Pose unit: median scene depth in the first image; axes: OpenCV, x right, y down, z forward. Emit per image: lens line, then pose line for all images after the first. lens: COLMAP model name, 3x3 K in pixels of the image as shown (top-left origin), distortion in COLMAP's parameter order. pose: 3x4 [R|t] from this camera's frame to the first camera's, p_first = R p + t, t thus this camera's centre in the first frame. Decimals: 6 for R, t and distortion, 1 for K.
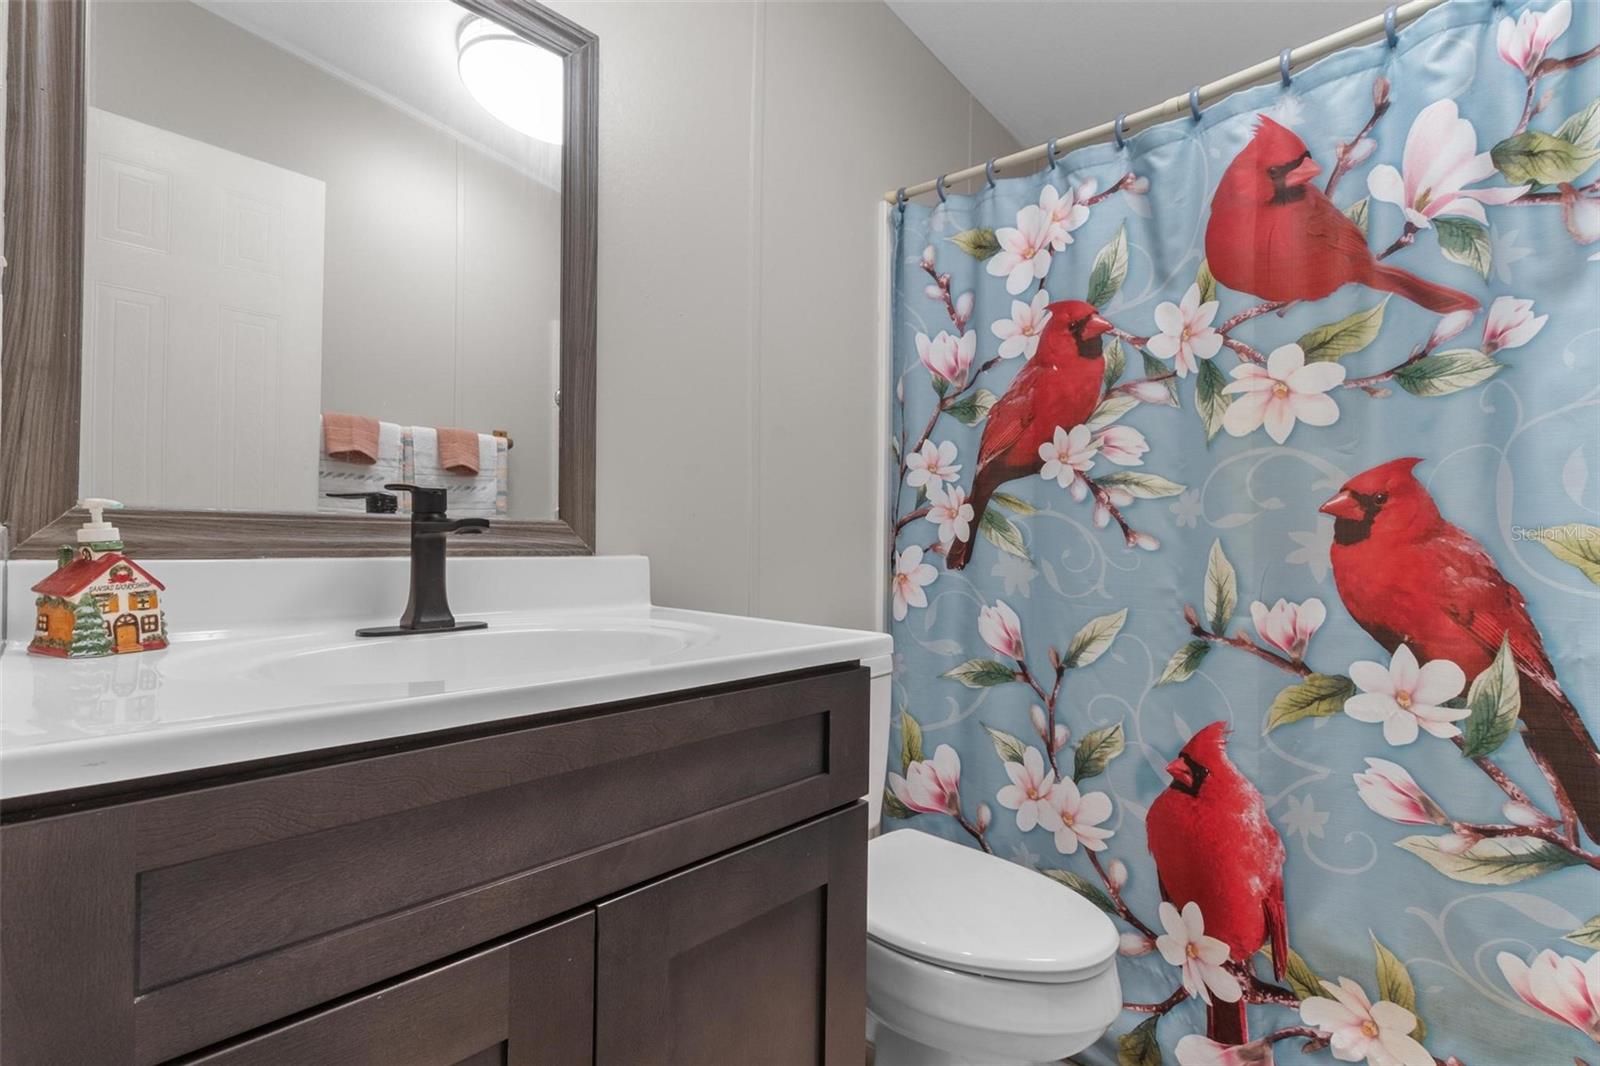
lens RADIAL K [[753.1, 0, 775.3], [0, 753.1, 536.8], [0, 0, 1]] dist [-0.001836, -0.001456]
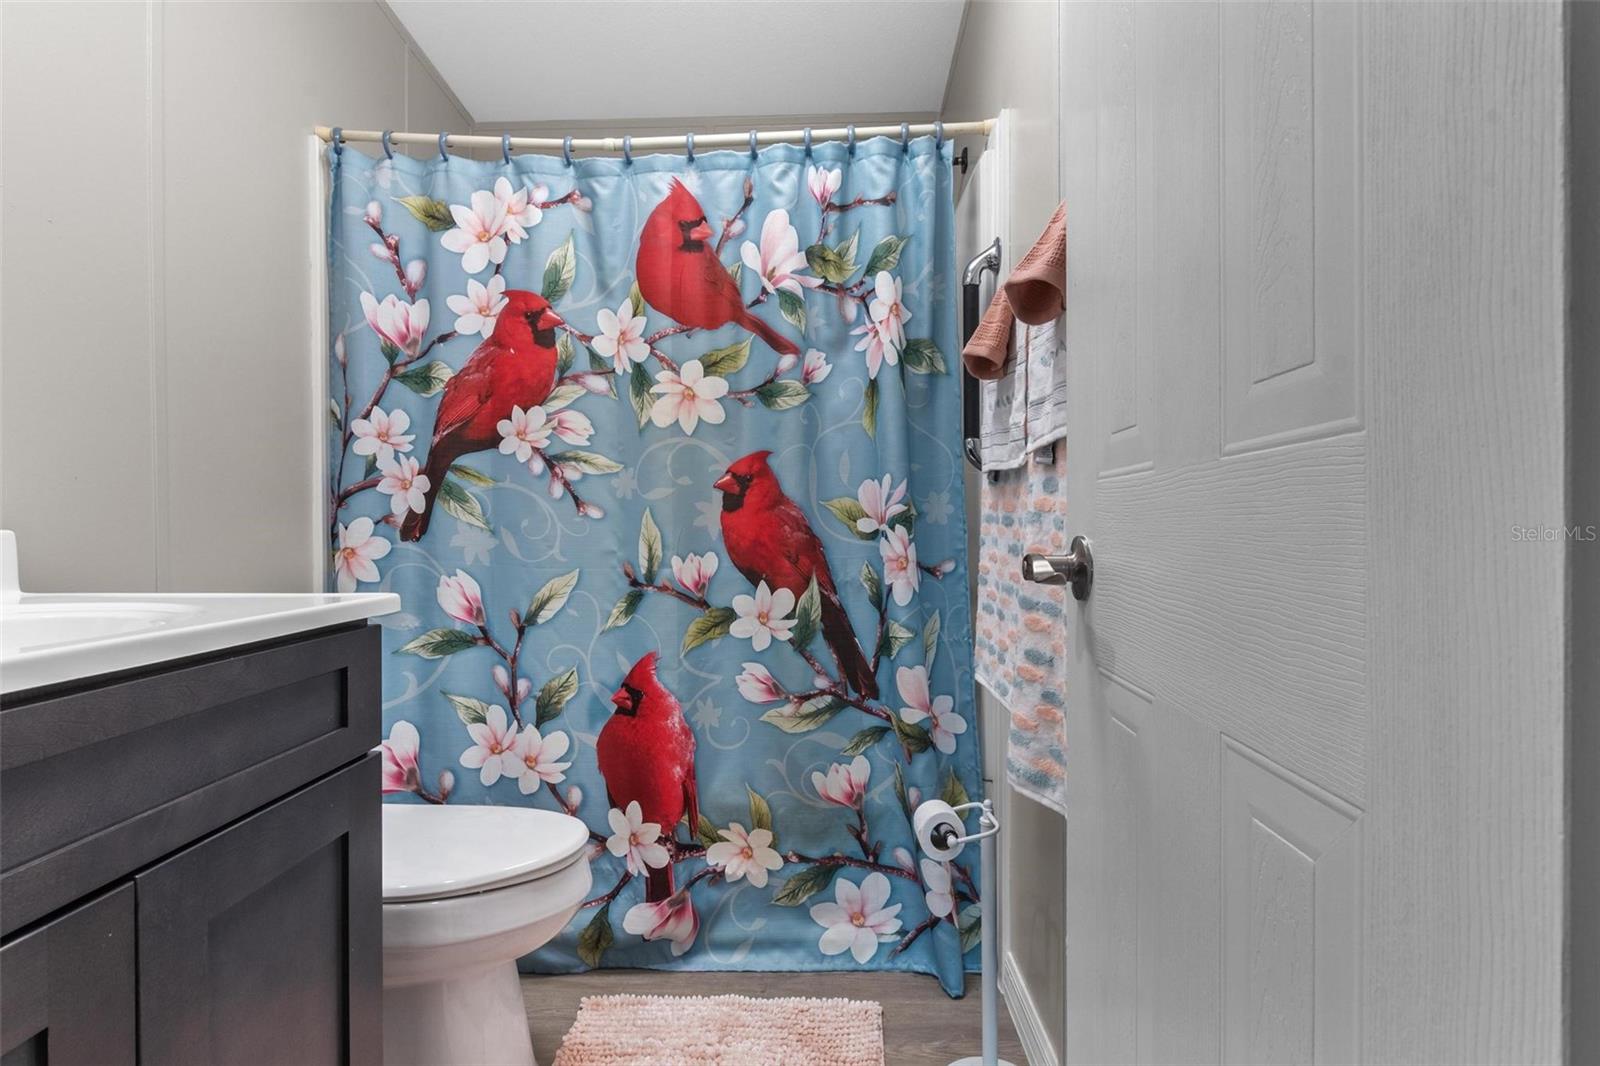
lens RADIAL K [[800.3, 0, 801.2], [0, 800.3, 530.1], [0, 0, 1]] dist [0.017687, 0.000539]
pose [[0.729056, -0.019160, 0.684186, -0.145810], [0.006681, 0.999760, 0.020878, 0.013910], [-0.684422, -0.010650, 0.729009, -0.154779]]
